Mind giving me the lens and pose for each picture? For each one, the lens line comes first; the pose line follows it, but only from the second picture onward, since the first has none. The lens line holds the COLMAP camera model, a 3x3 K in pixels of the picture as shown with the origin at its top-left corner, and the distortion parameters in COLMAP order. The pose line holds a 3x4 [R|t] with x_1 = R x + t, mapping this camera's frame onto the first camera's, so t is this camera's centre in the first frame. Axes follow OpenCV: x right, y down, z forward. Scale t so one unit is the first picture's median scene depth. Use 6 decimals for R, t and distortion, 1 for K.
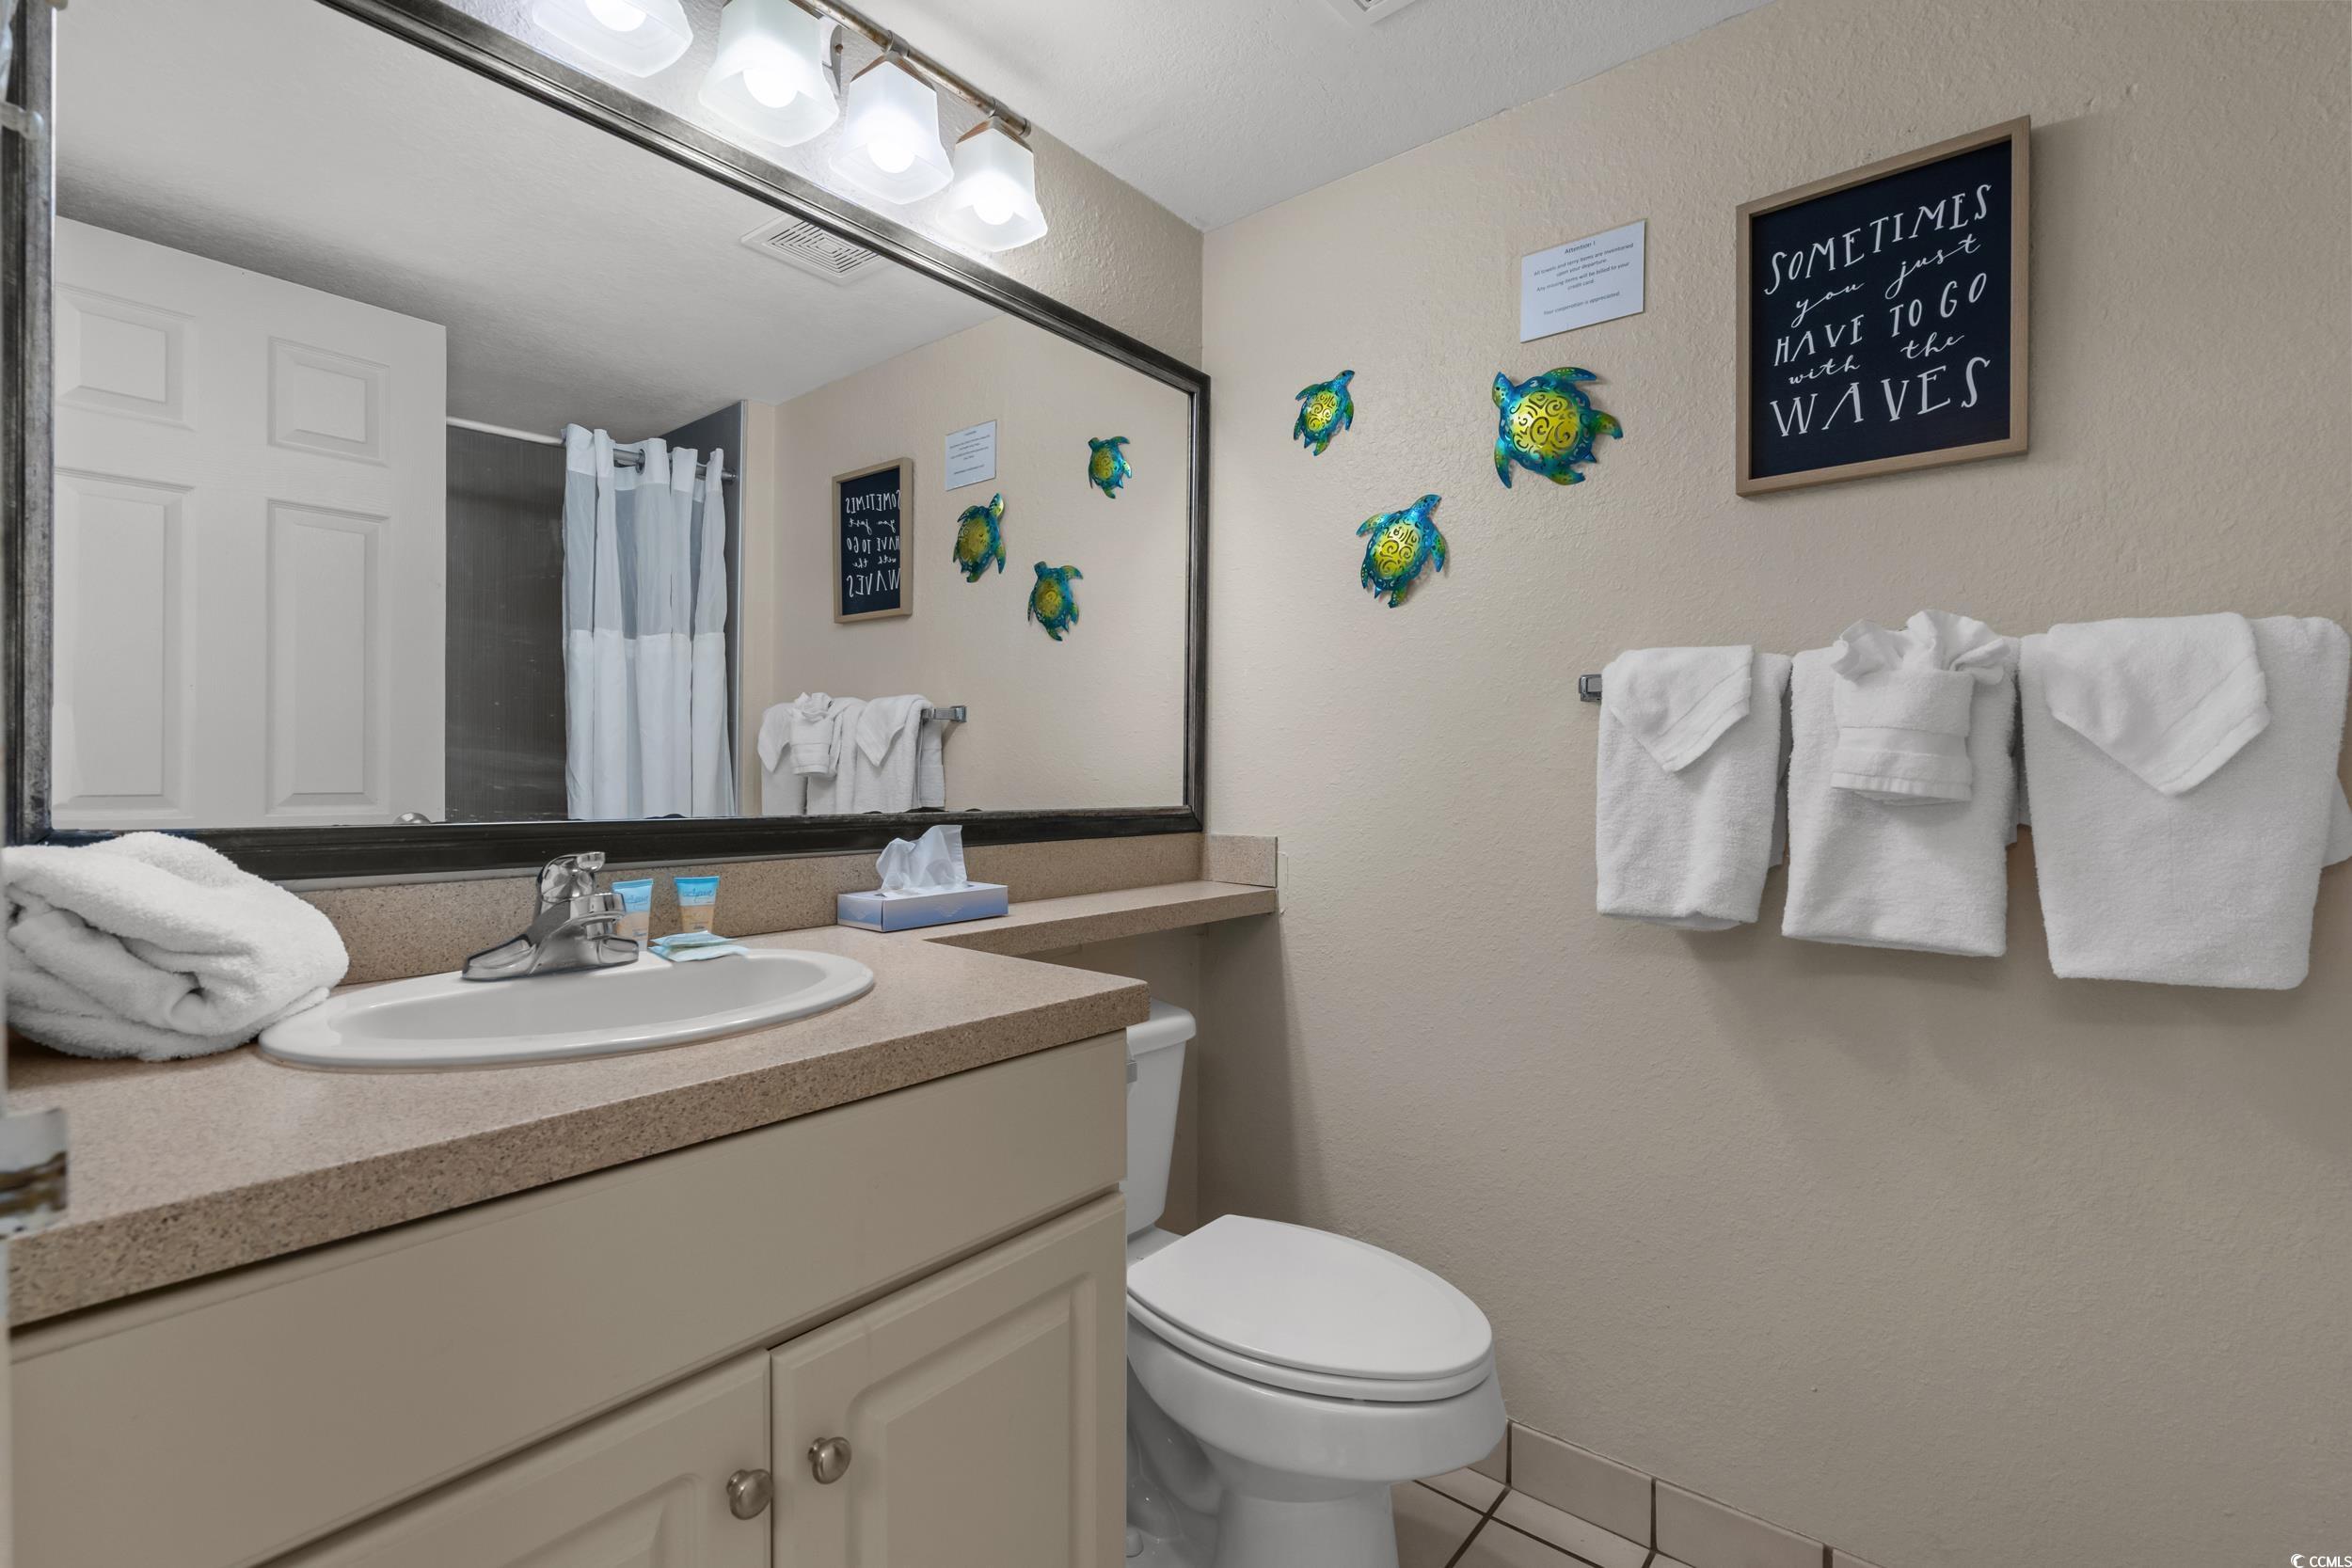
lens RADIAL K [[1069.7, 0, 1169.8], [0, 1069.7, 783.6], [0, 0, 1]] dist [-0.000607, 0.001560]
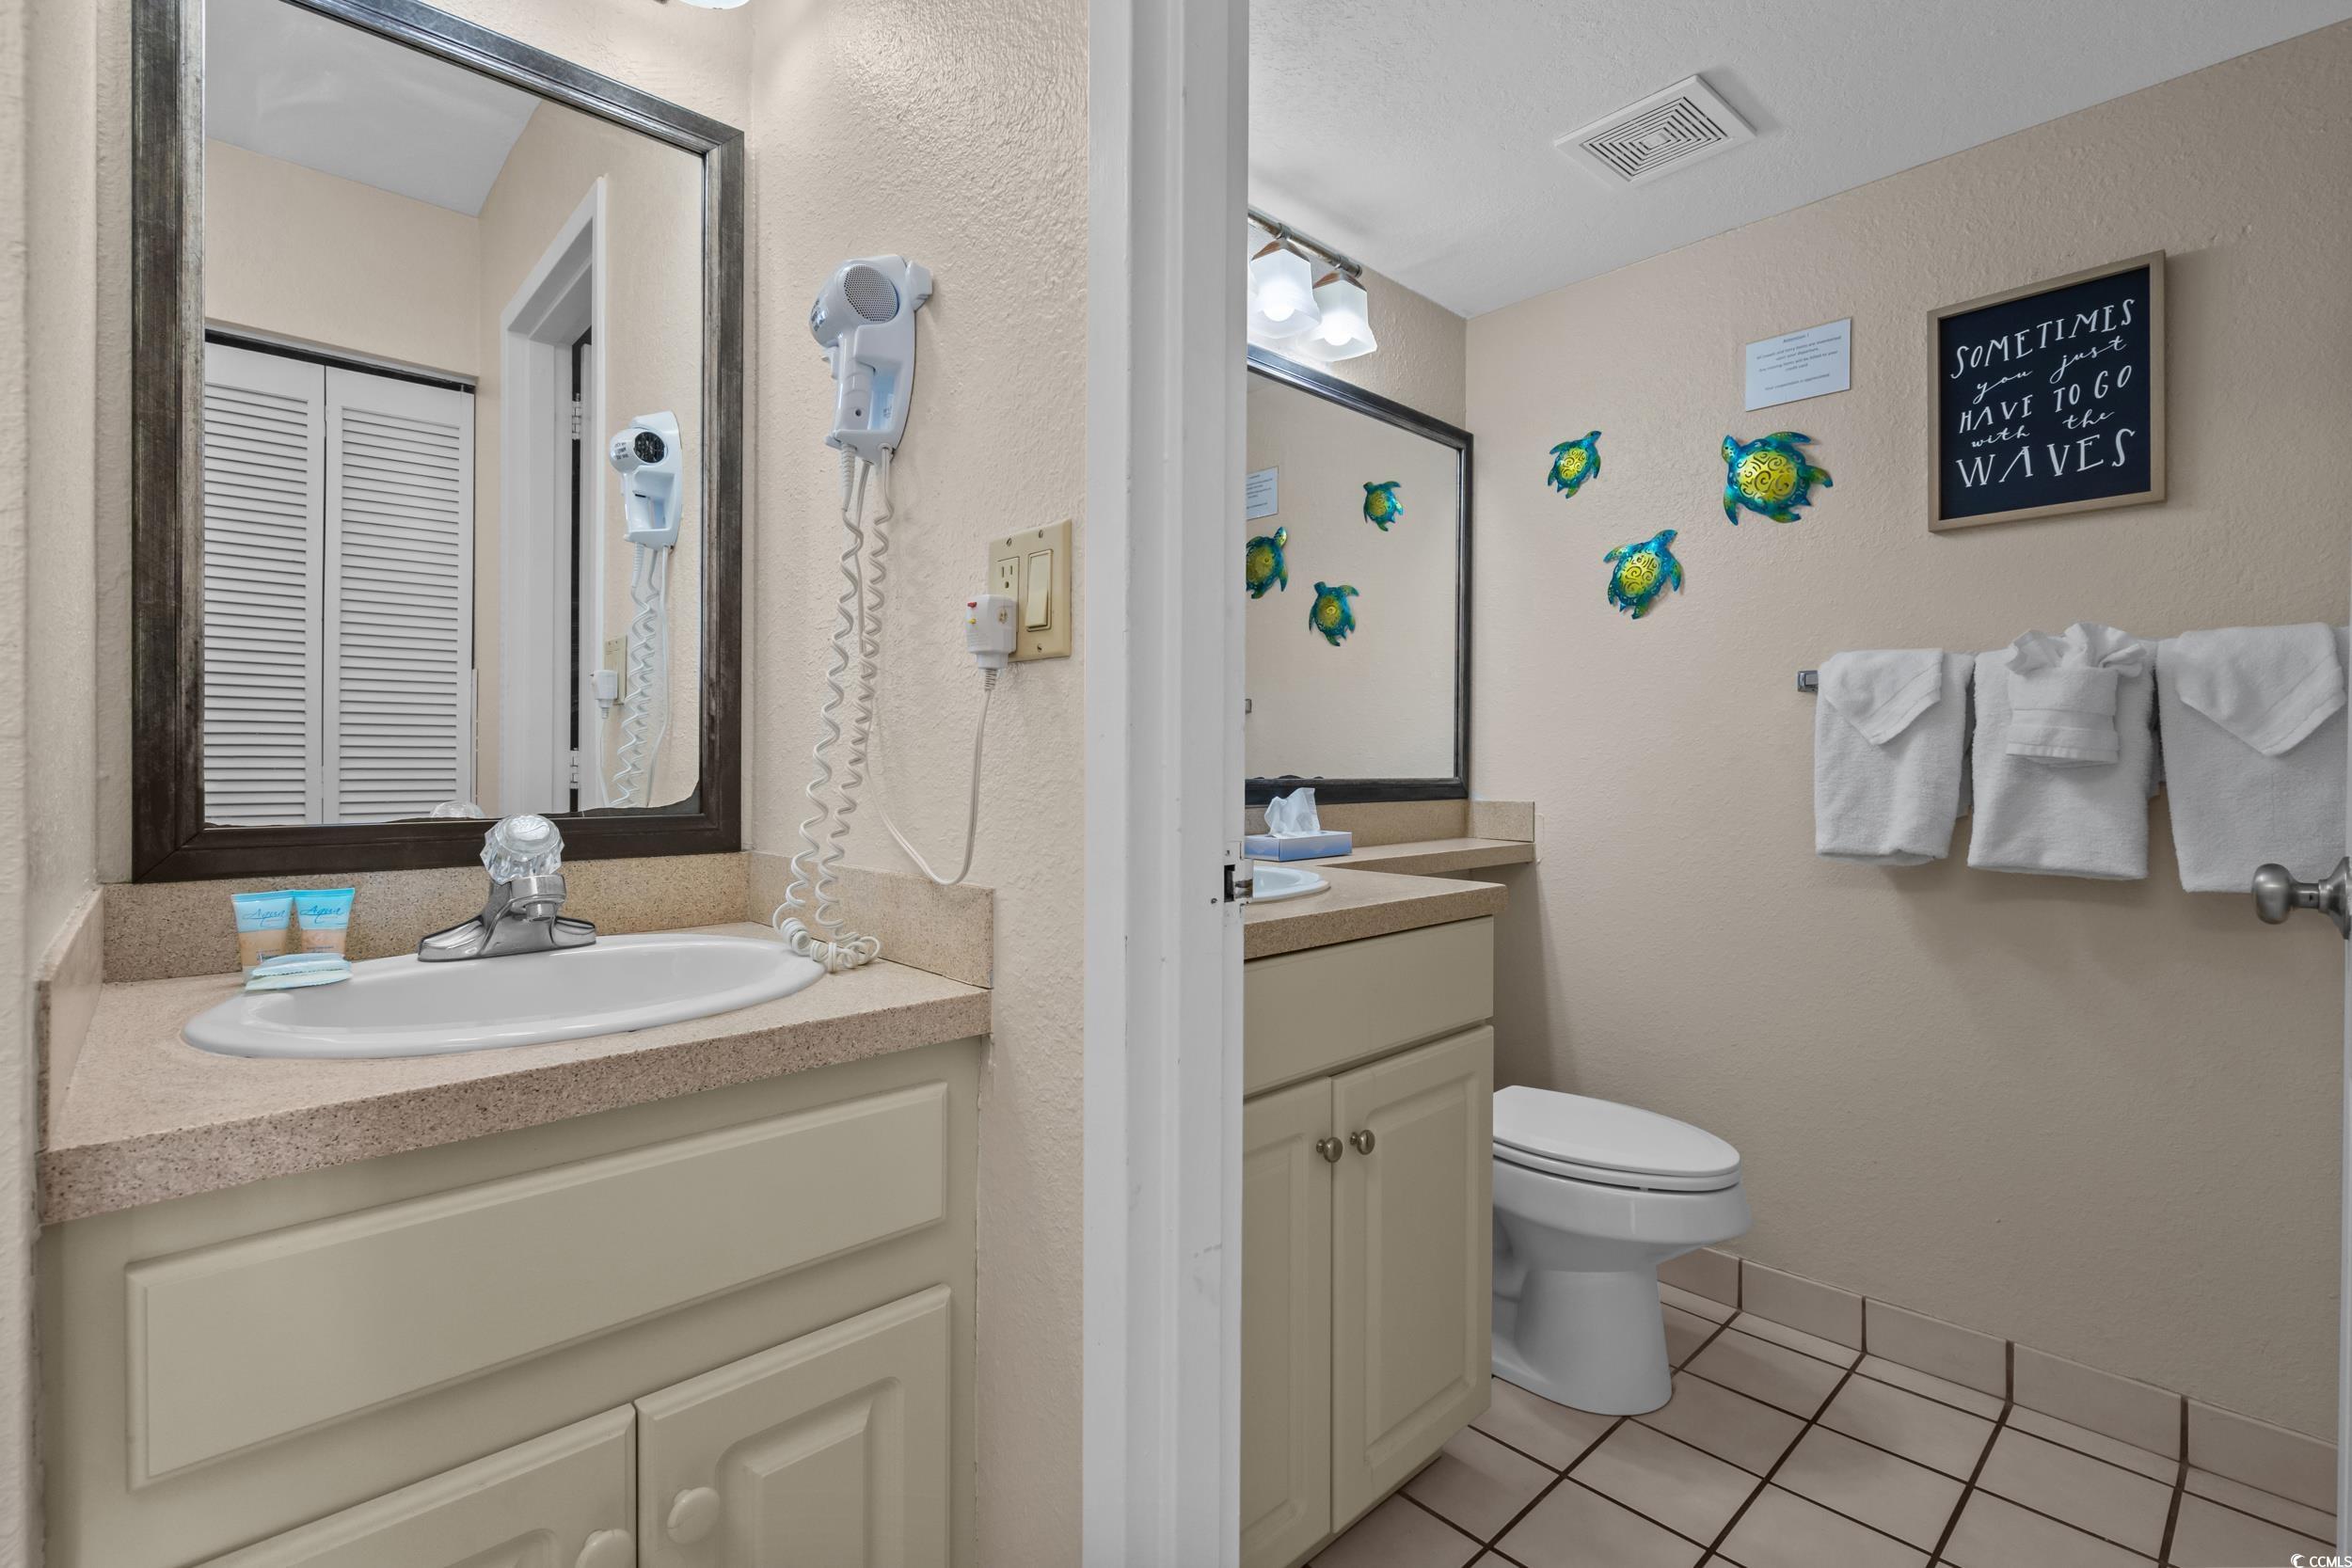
lens RADIAL K [[1069.7, 0, 1180.7], [0, 1069.7, 768.5], [0, 0, 1]] dist [-0.000607, 0.001560]
pose [[0.992603, -0.003447, -0.121357, -0.217773], [0.002880, 0.999984, -0.004845, 0.021679], [0.121372, 0.004460, 0.992597, -0.403741]]
